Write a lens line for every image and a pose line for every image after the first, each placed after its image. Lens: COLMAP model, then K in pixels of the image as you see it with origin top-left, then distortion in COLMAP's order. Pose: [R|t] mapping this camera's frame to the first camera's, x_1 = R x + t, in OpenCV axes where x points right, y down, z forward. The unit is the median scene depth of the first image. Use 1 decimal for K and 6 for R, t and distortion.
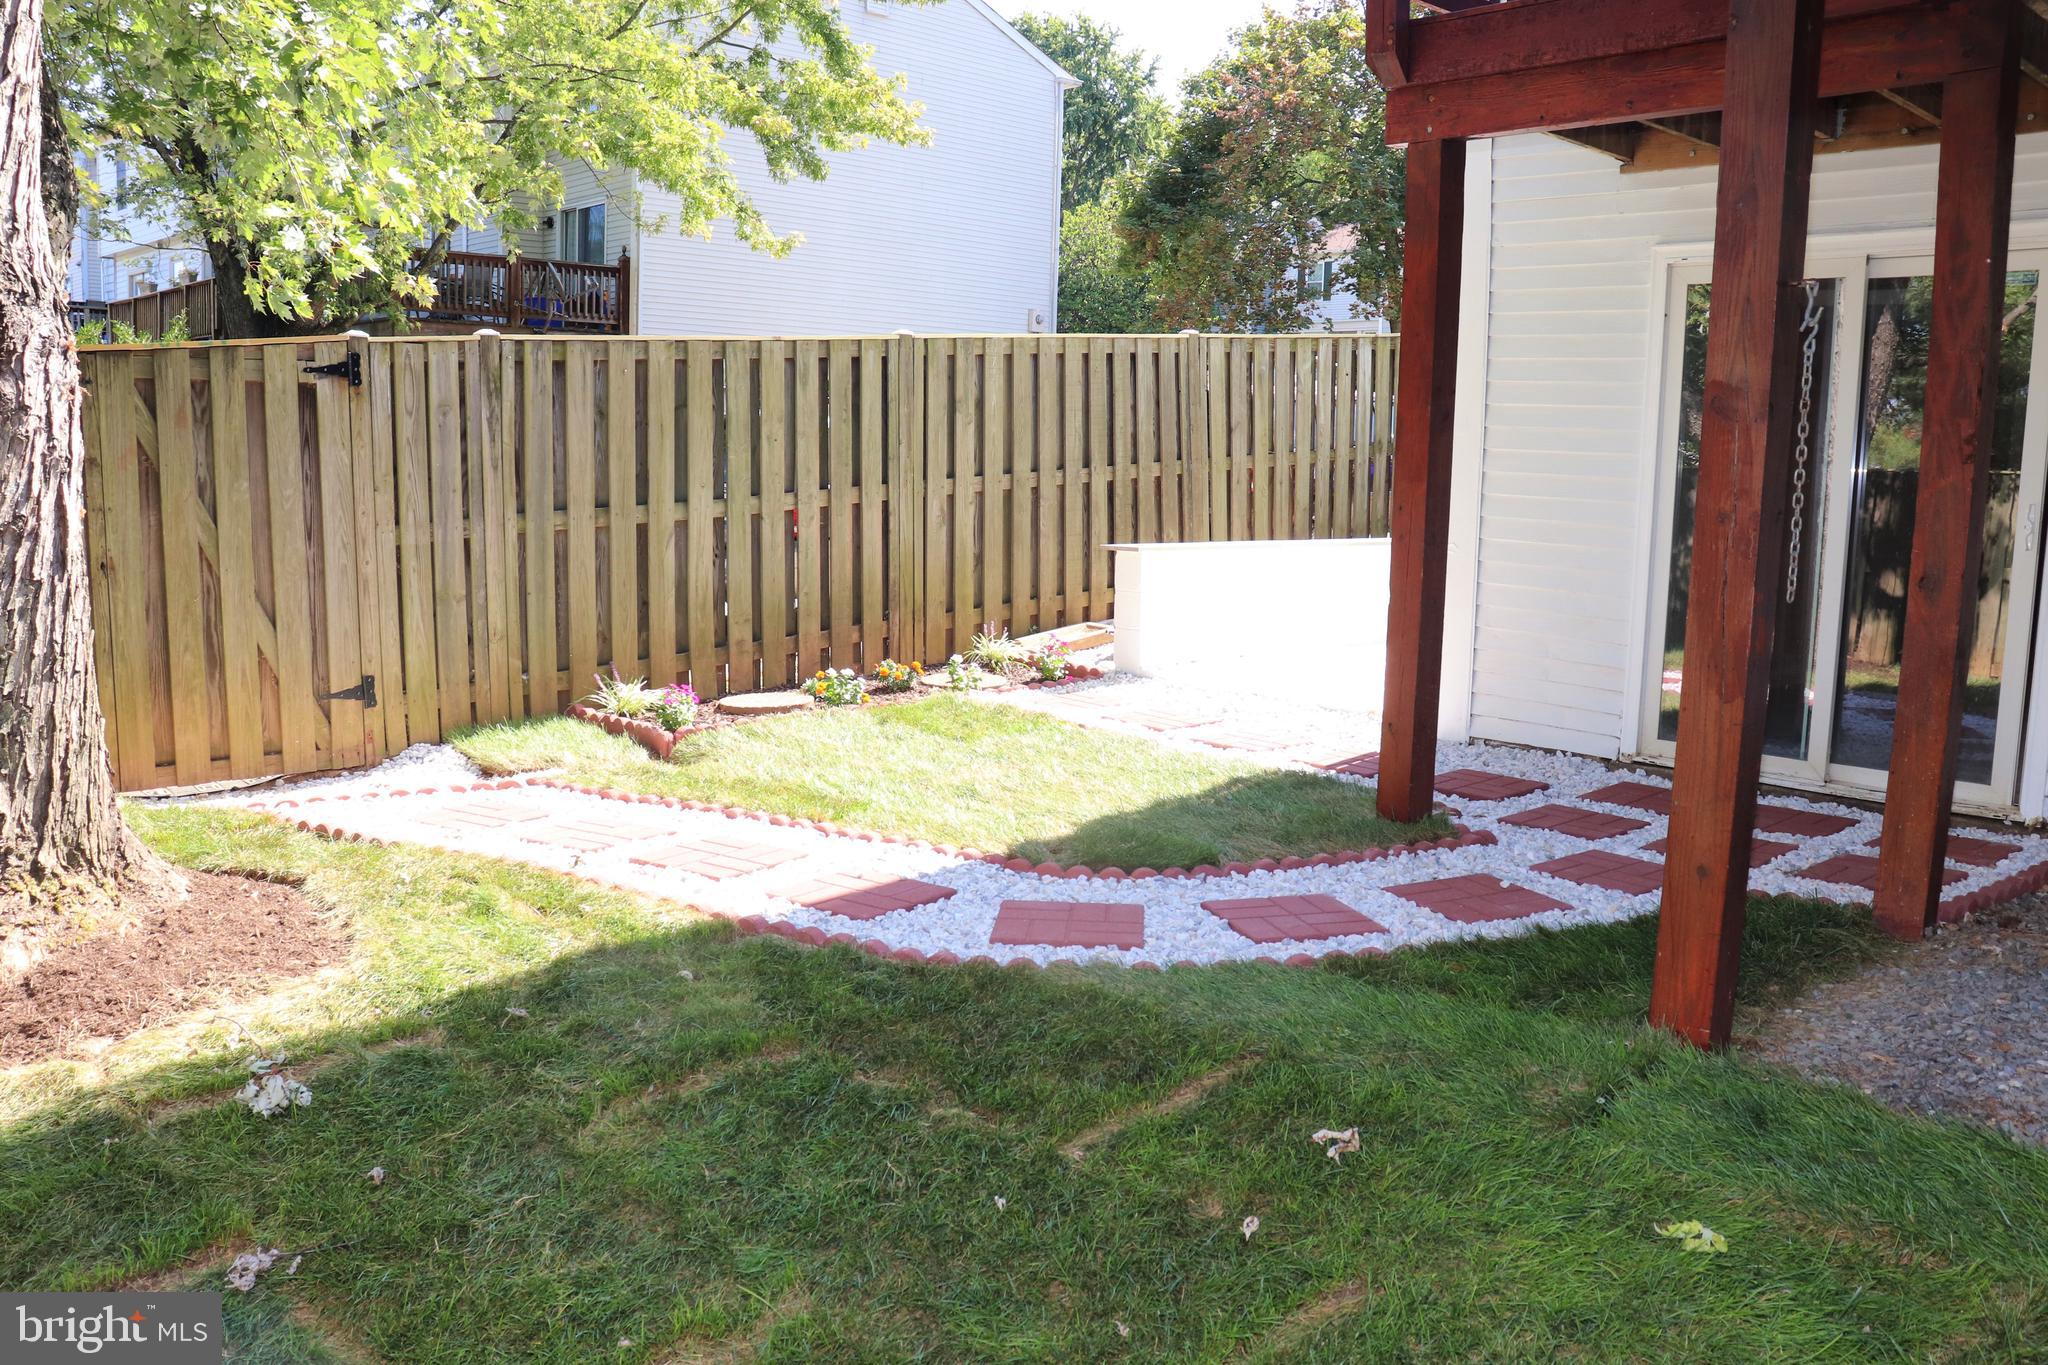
lens RADIAL K [[1688.6, 0, 988.4], [0, 1688.6, 712.4], [0, 0, 1]] dist [-0.177272, 0.165761]
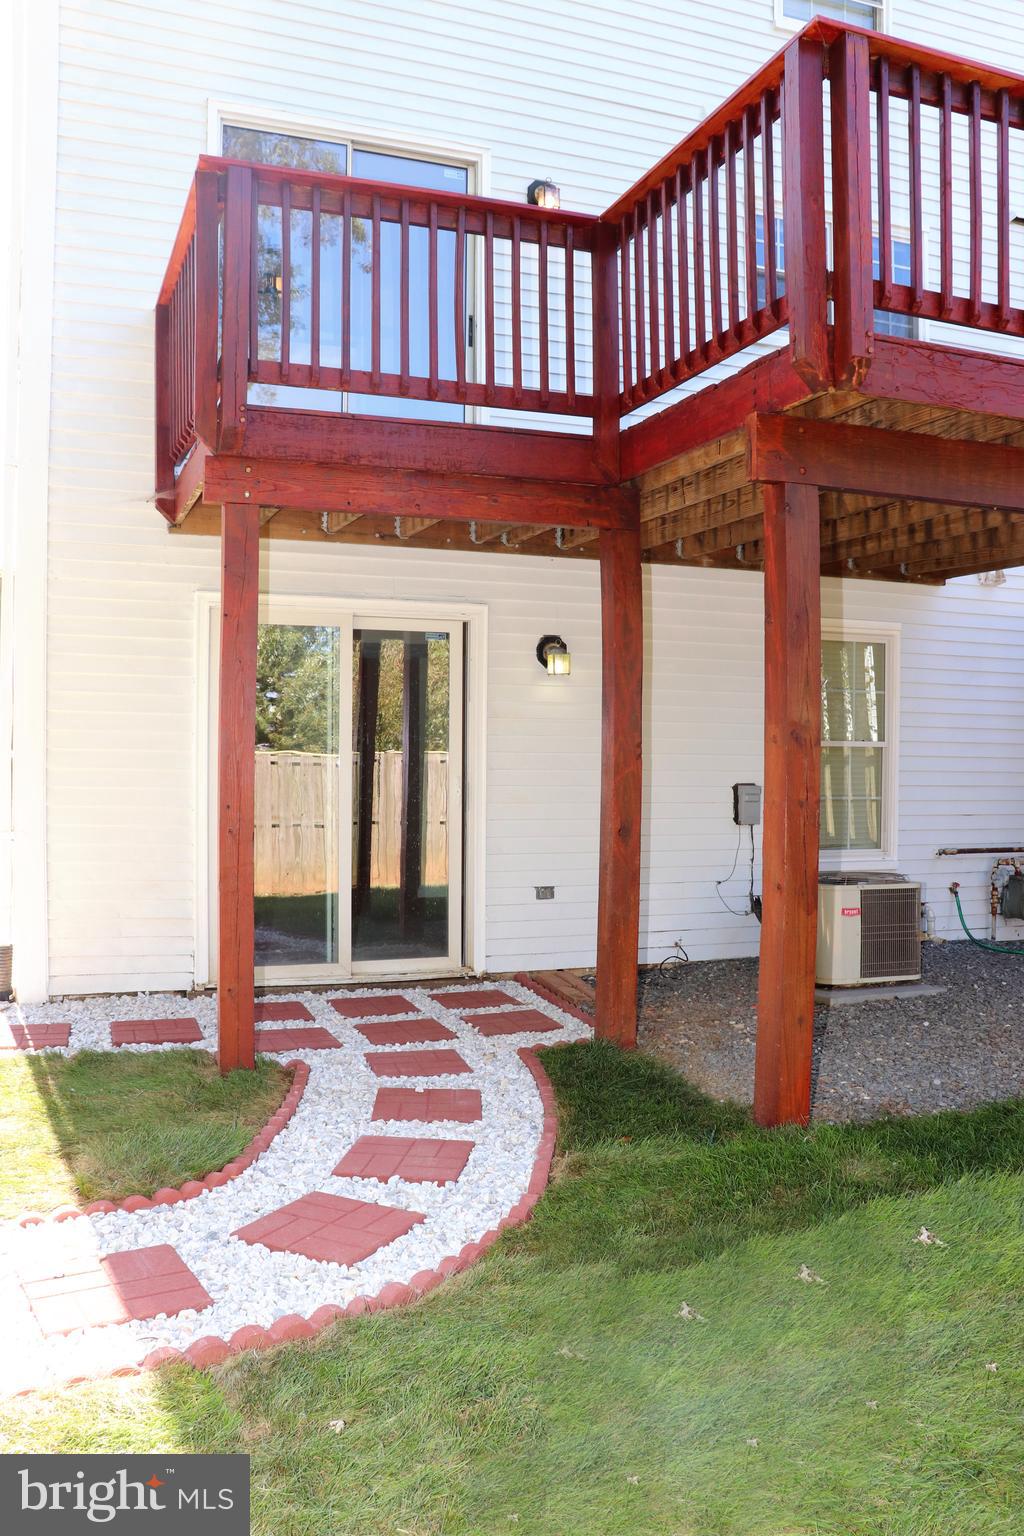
lens RADIAL K [[1266.5, 0, 512.5], [0, 1266.5, 772.8], [0, 0, 1]] dist [-0.177272, 0.165761]
pose [[0.361589, -0.026114, 0.931972, -0.415537], [0.136379, 0.990337, -0.025163, -0.078297], [-0.922309, 0.136200, 0.361656, 0.402639]]
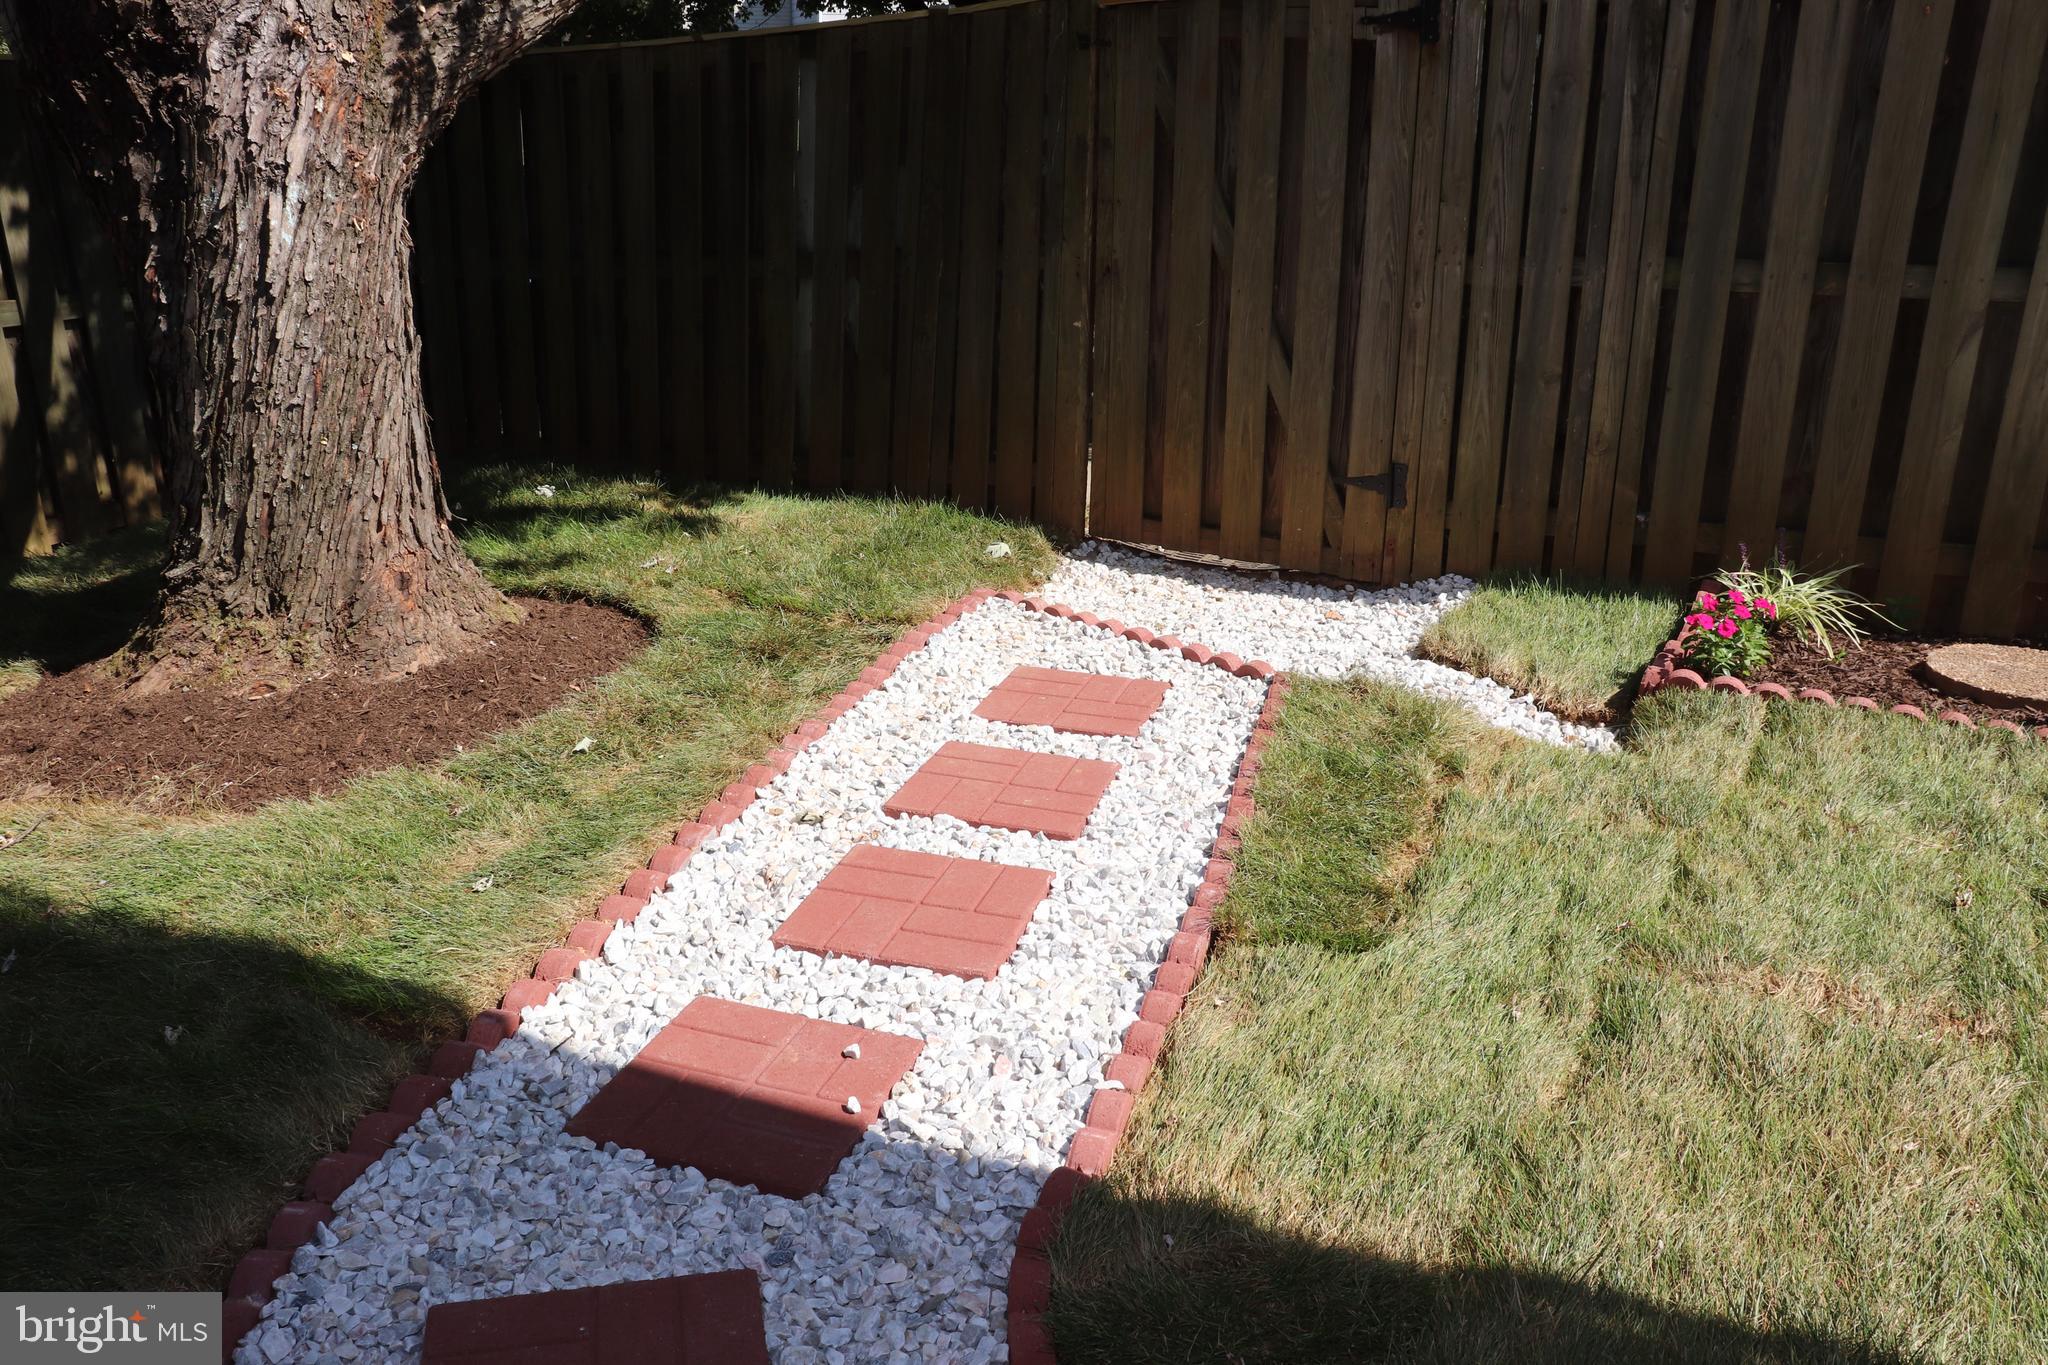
lens RADIAL K [[1688.6, 0, 1020.5], [0, 1688.6, 676.9], [0, 0, 1]] dist [-0.177272, 0.165761]
pose [[0.315902, 0.310958, -0.896388, 0.265608], [-0.148467, 0.949330, 0.277001, -0.118852], [0.937104, 0.045578, 0.346063, 0.653209]]
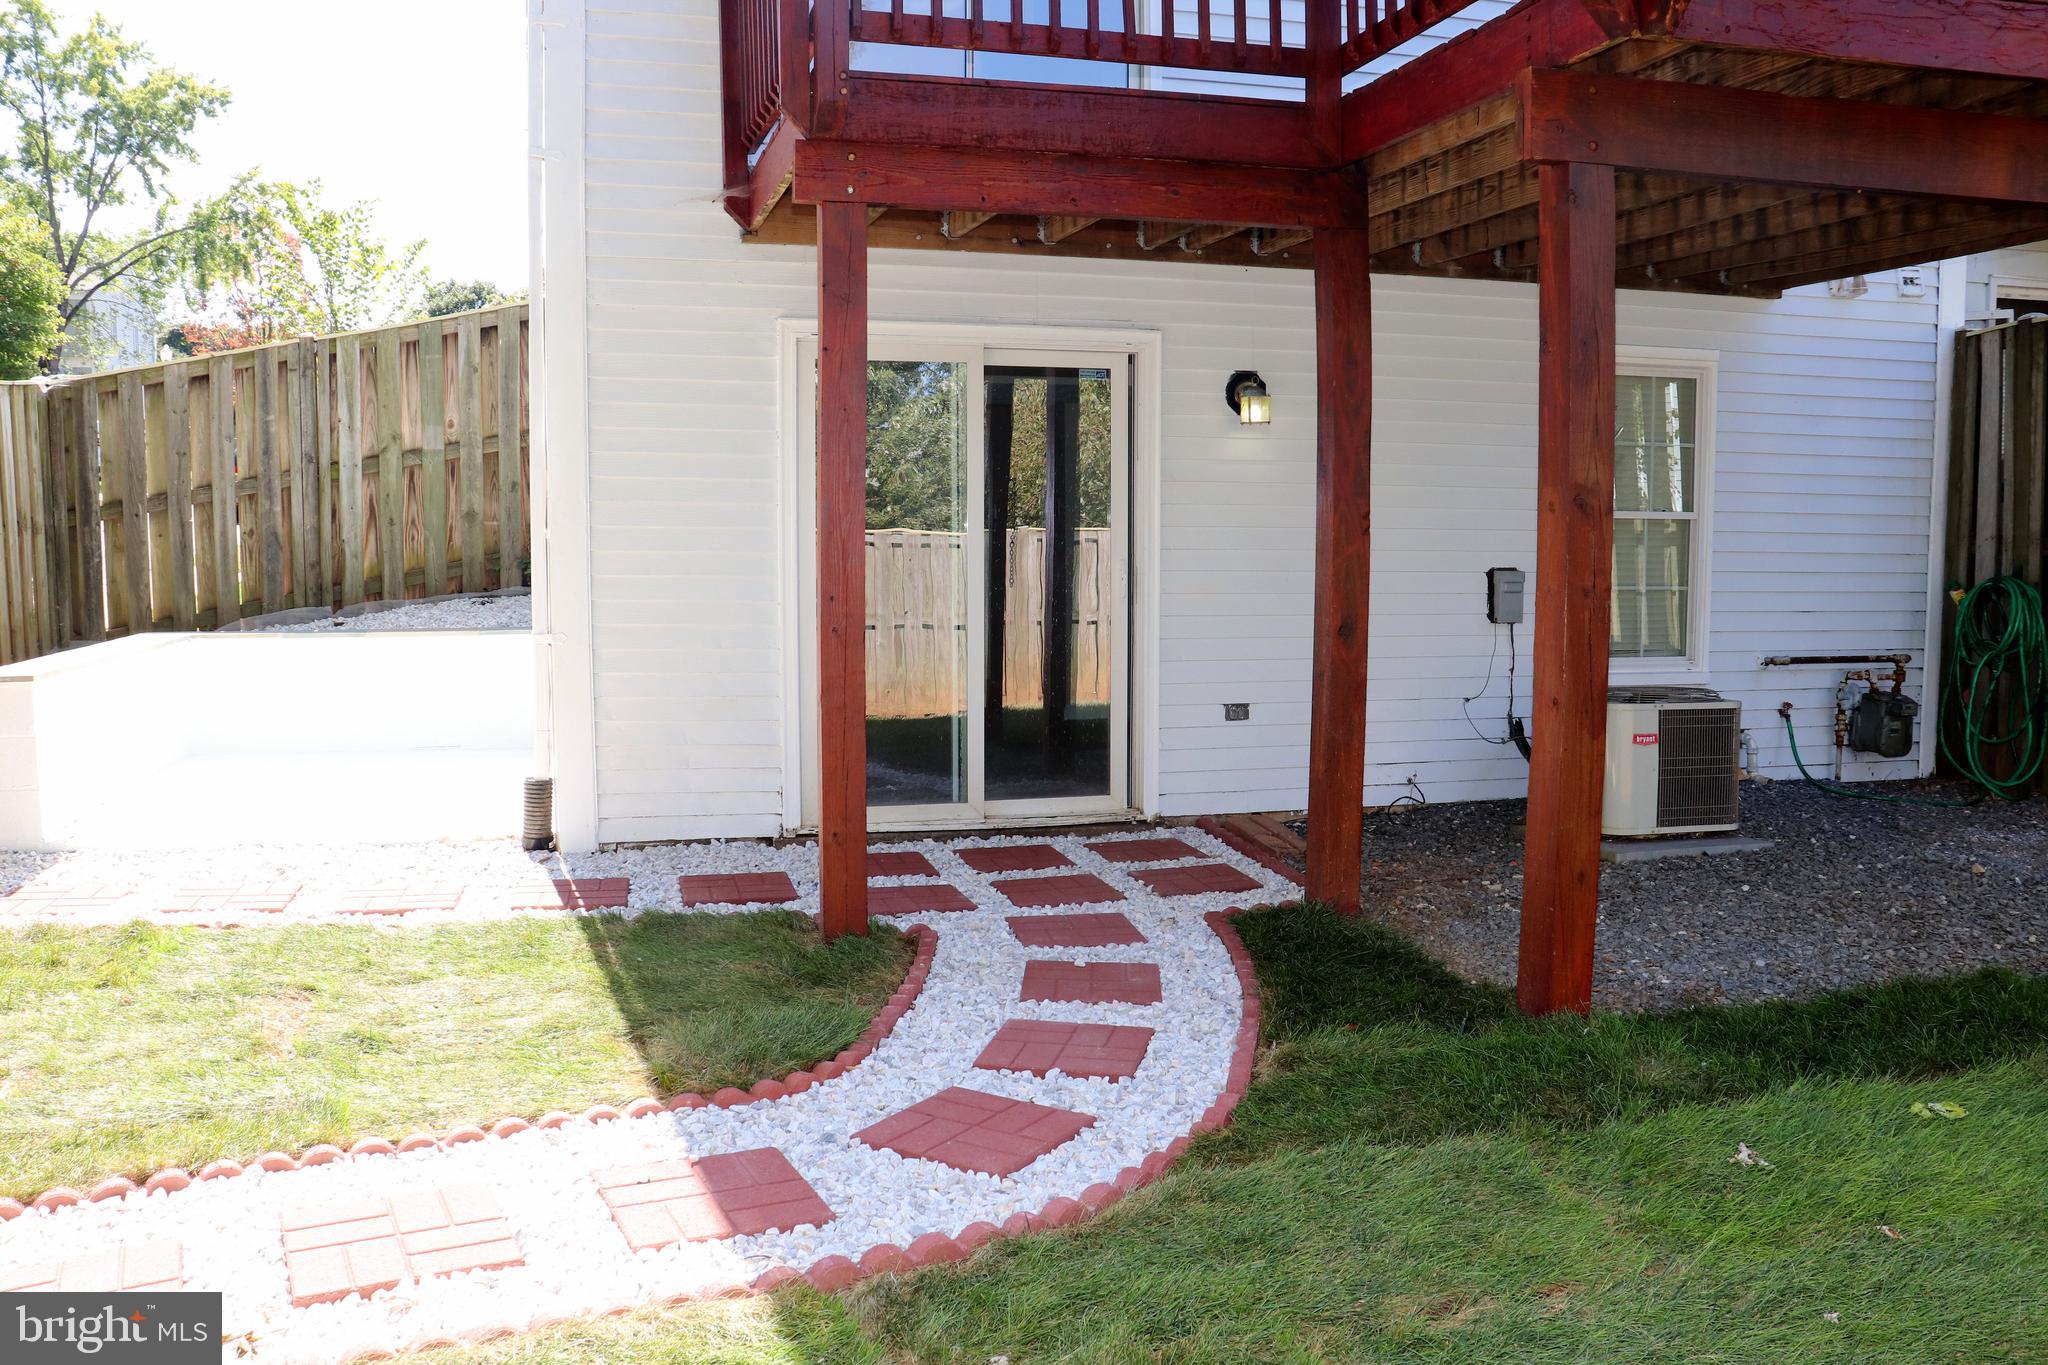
lens RADIAL K [[1688.6, 0, 1022.7], [0, 1688.6, 689.0], [0, 0, 1]] dist [-0.177272, 0.165761]
pose [[0.445290, -0.097781, 0.890031, -0.434972], [0.138712, 0.989552, 0.039316, -0.077118], [-0.884577, 0.105951, 0.454201, 0.406303]]
